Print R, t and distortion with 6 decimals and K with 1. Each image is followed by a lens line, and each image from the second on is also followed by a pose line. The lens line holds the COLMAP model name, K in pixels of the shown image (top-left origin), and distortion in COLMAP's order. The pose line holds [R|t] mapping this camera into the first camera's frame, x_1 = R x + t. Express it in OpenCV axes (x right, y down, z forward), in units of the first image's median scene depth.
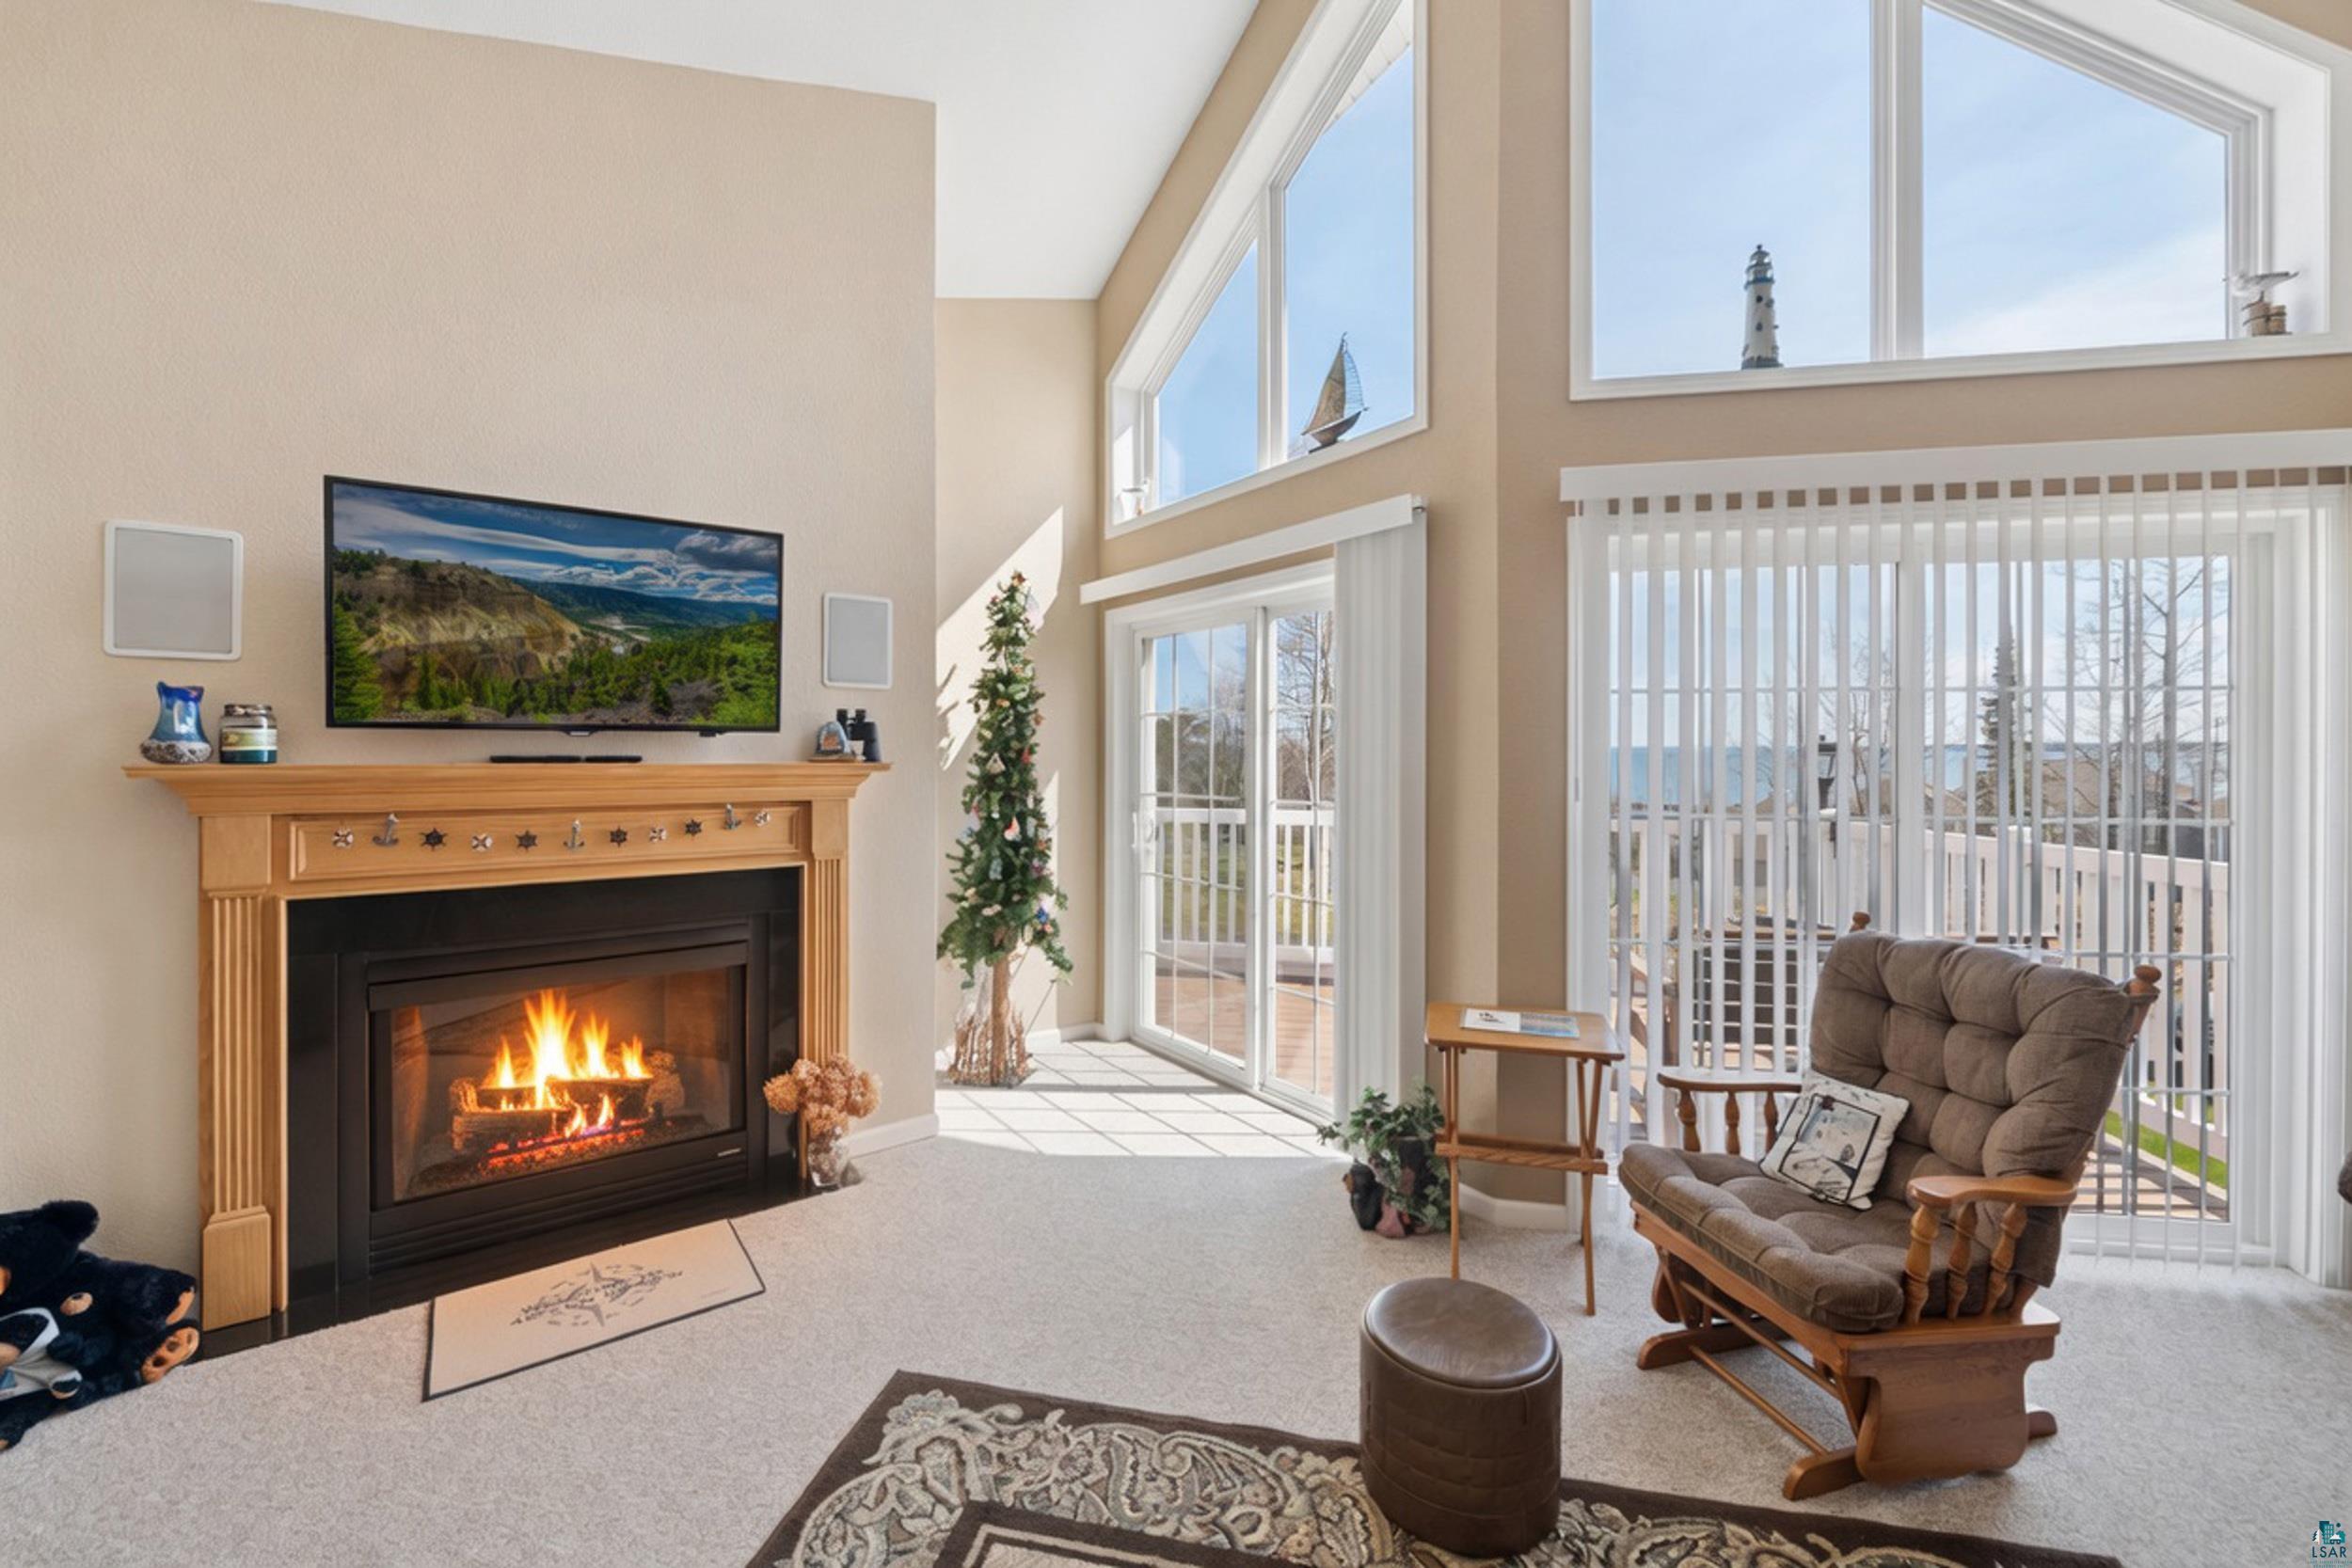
lens RADIAL K [[936.1, 0, 1157.6], [0, 936.1, 740.7], [0, 0, 1]] dist [-0.004871, -0.000367]
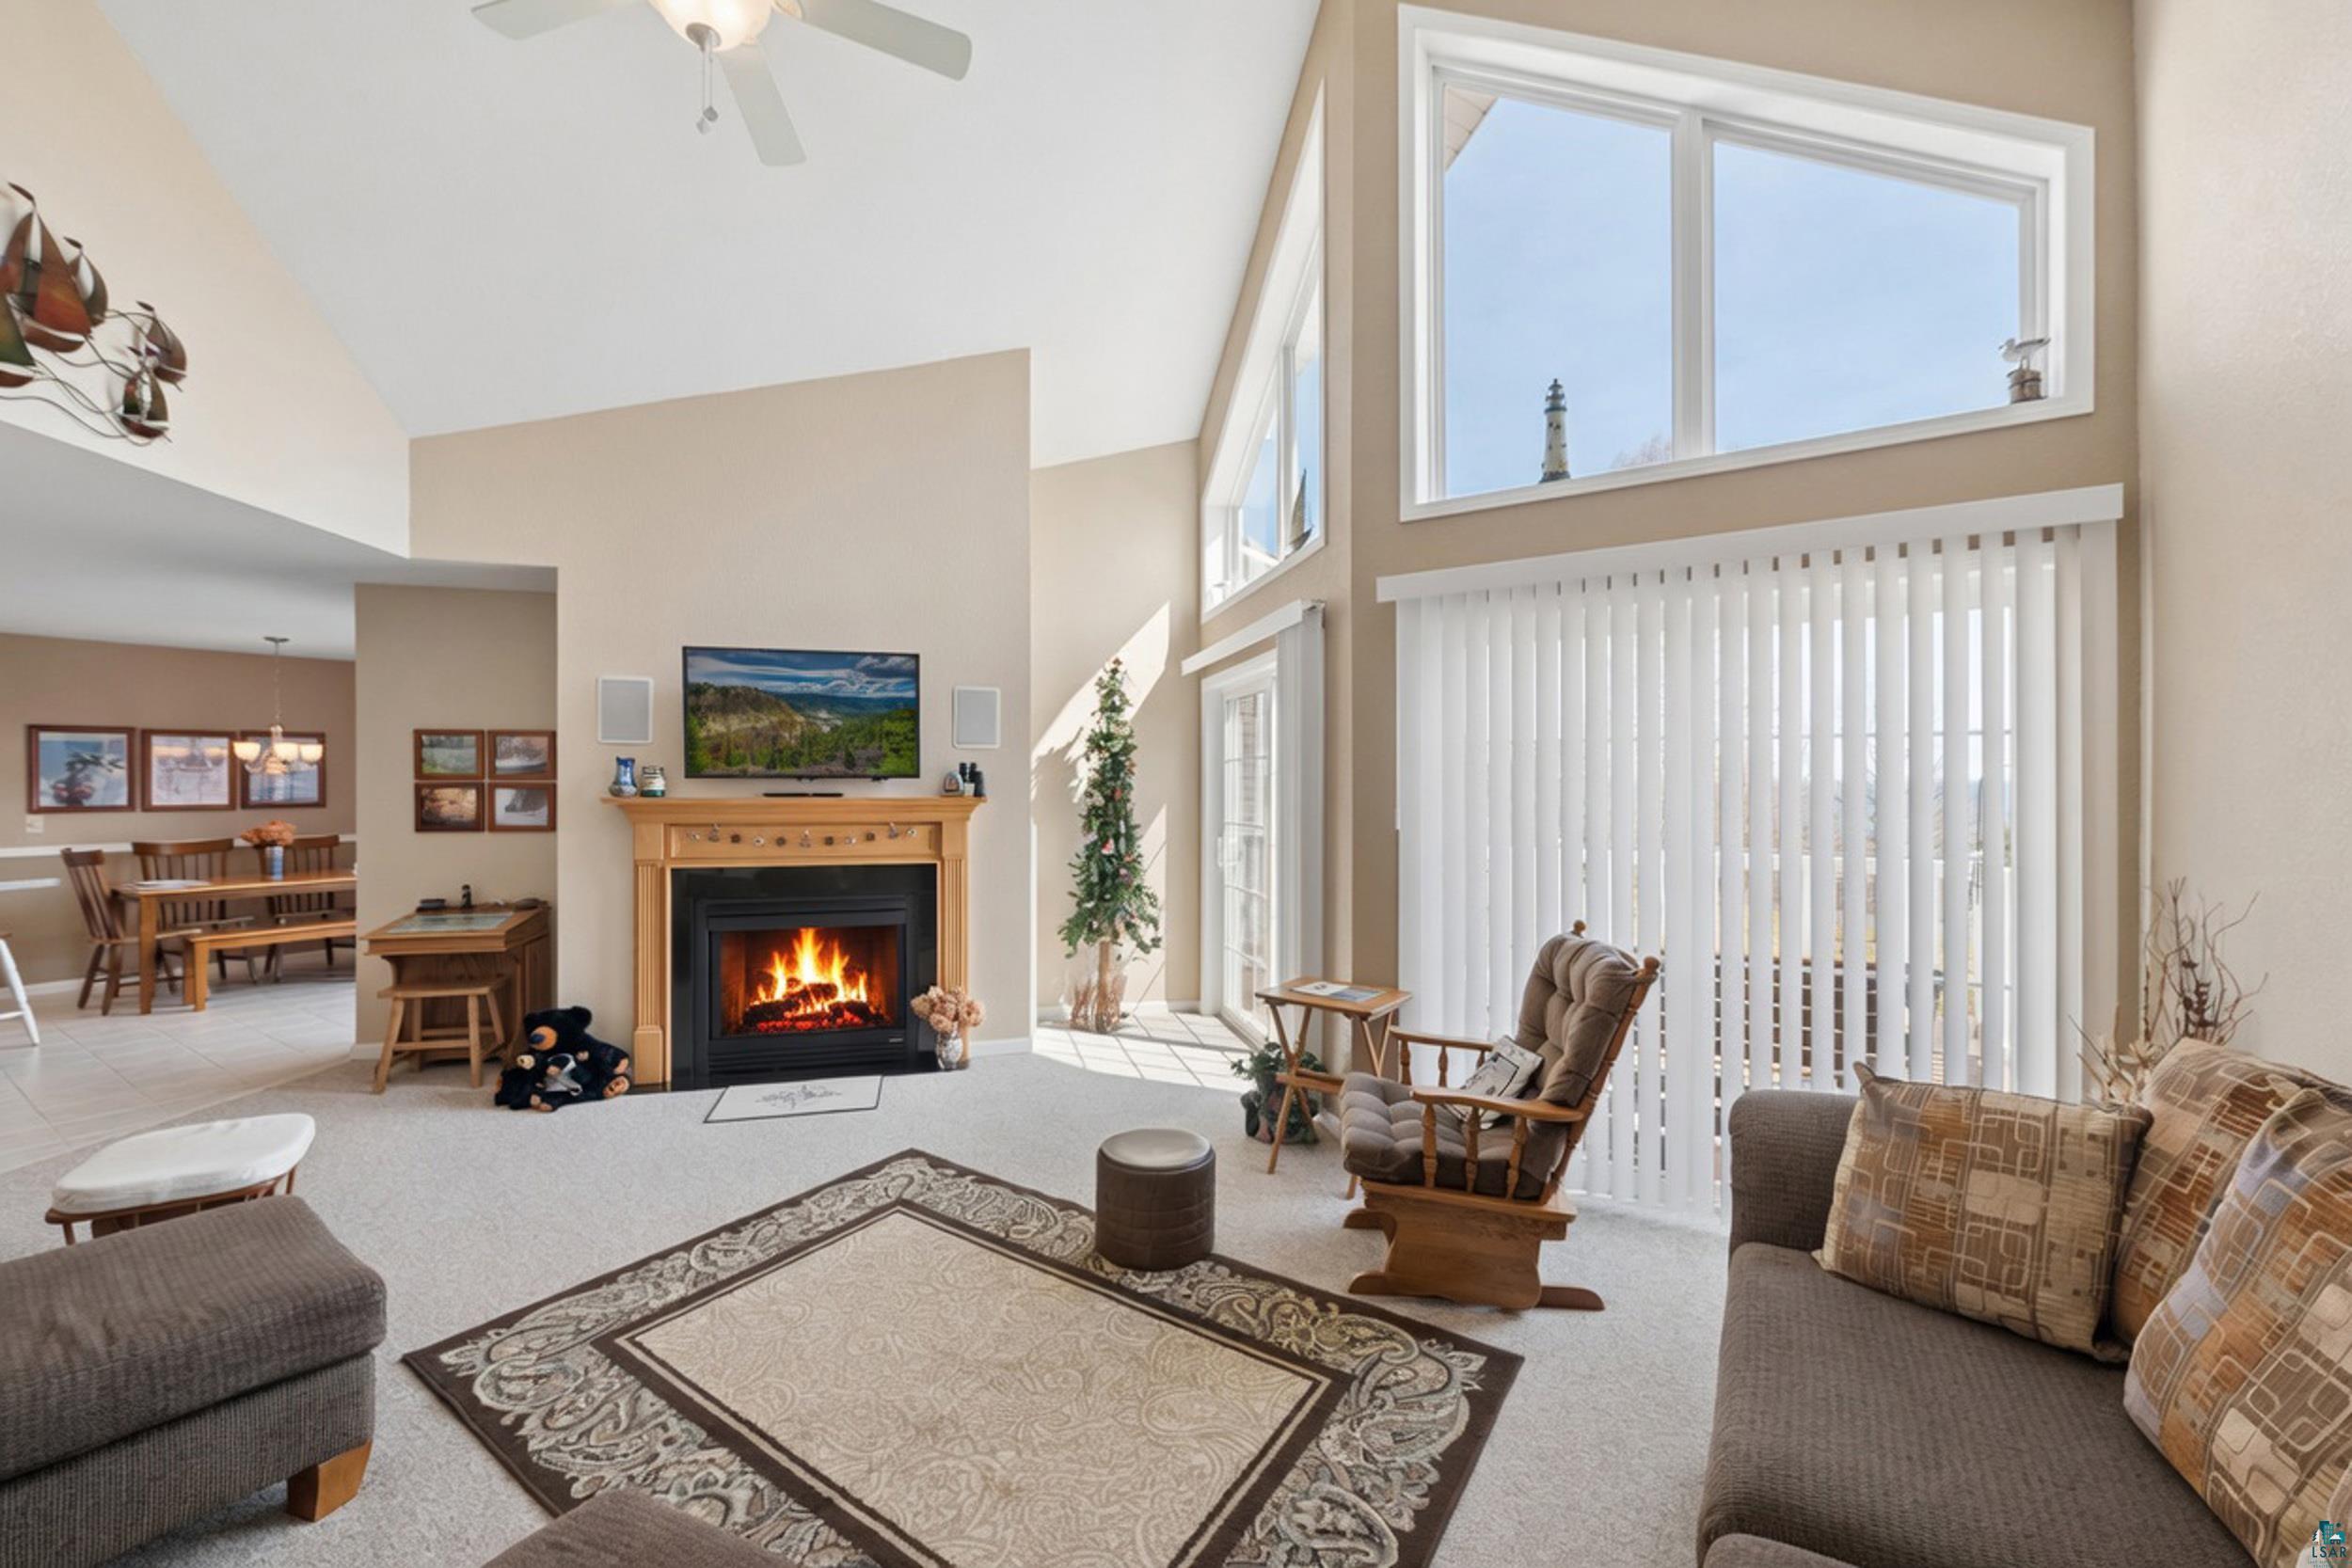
lens RADIAL K [[936.1, 0, 1182.3], [0, 936.1, 772.2], [0, 0, 1]] dist [-0.004871, -0.000367]
pose [[0.925801, -0.005250, -0.377975, 0.651924], [0.003970, 0.999983, -0.004166, -0.011305], [0.377991, 0.002356, 0.925806, -0.322464]]
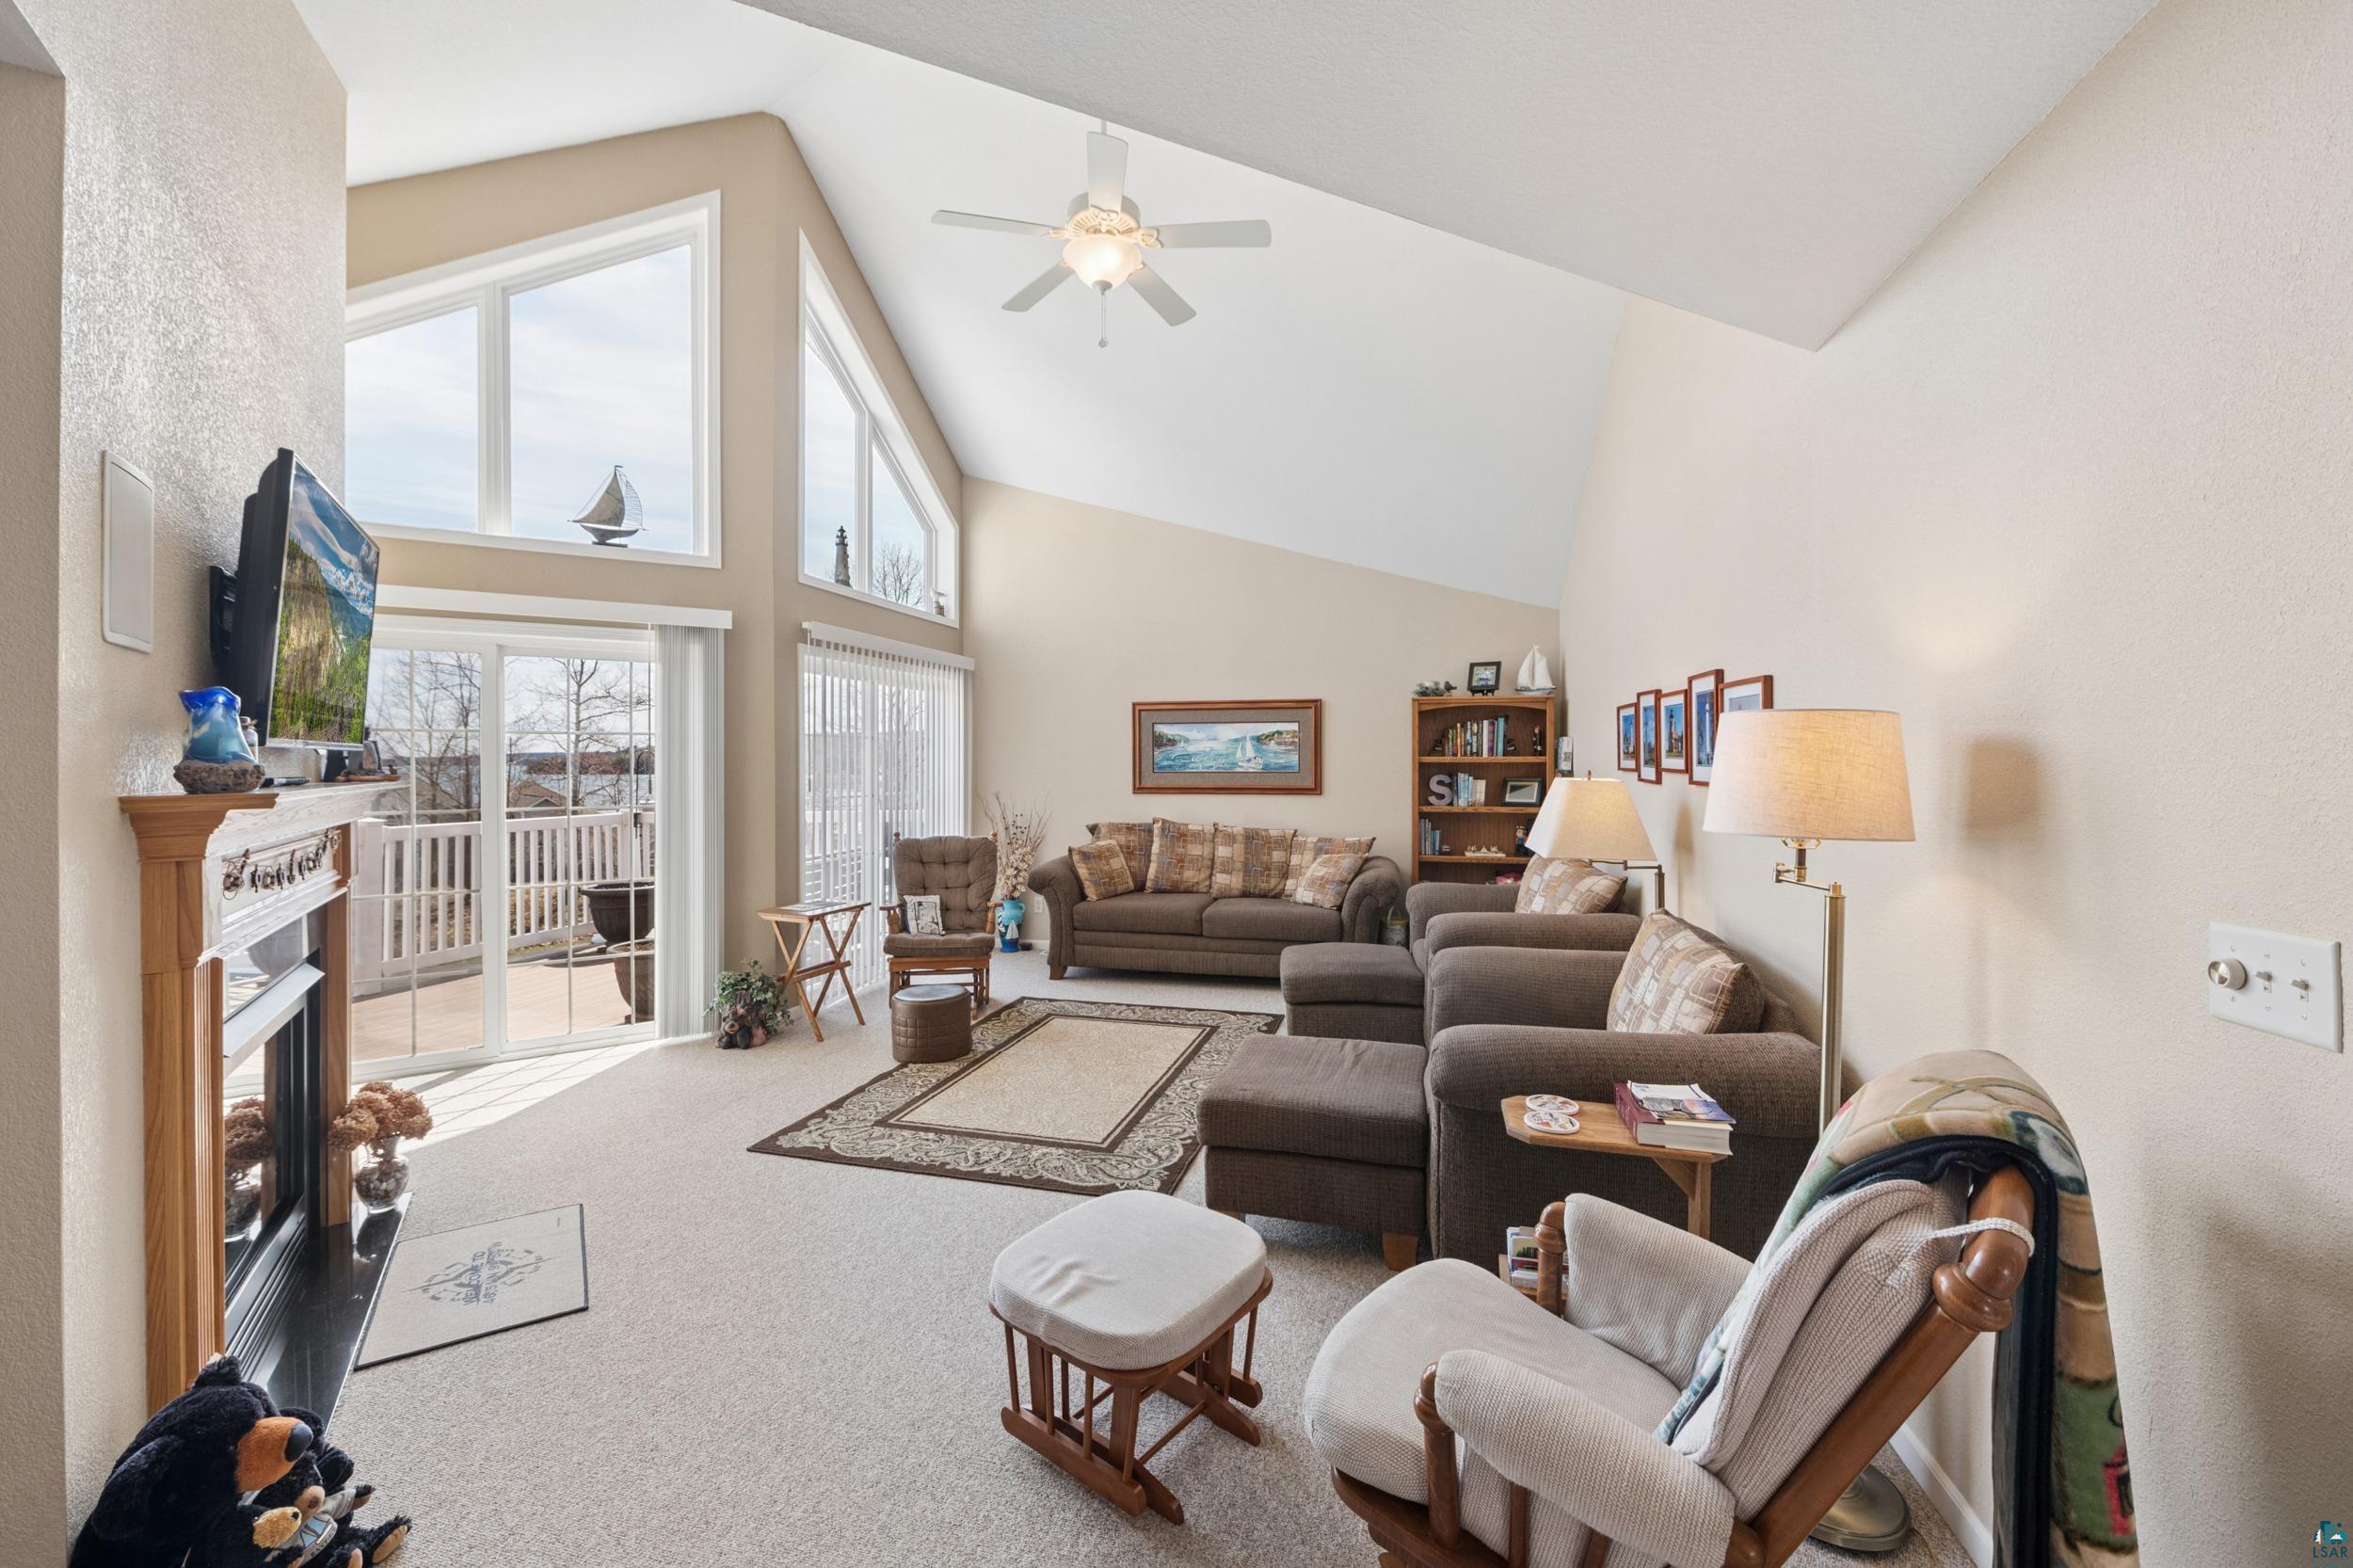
lens RADIAL K [[936.5, 0, 1187.3], [0, 936.5, 772.7], [0, 0, 1]] dist [-0.004871, -0.000367]
pose [[0.048867, -0.010986, 0.998745, -1.428703], [0.004282, 0.999933, 0.010789, 0.004907], [-0.998796, 0.003749, 0.048910, 0.119872]]
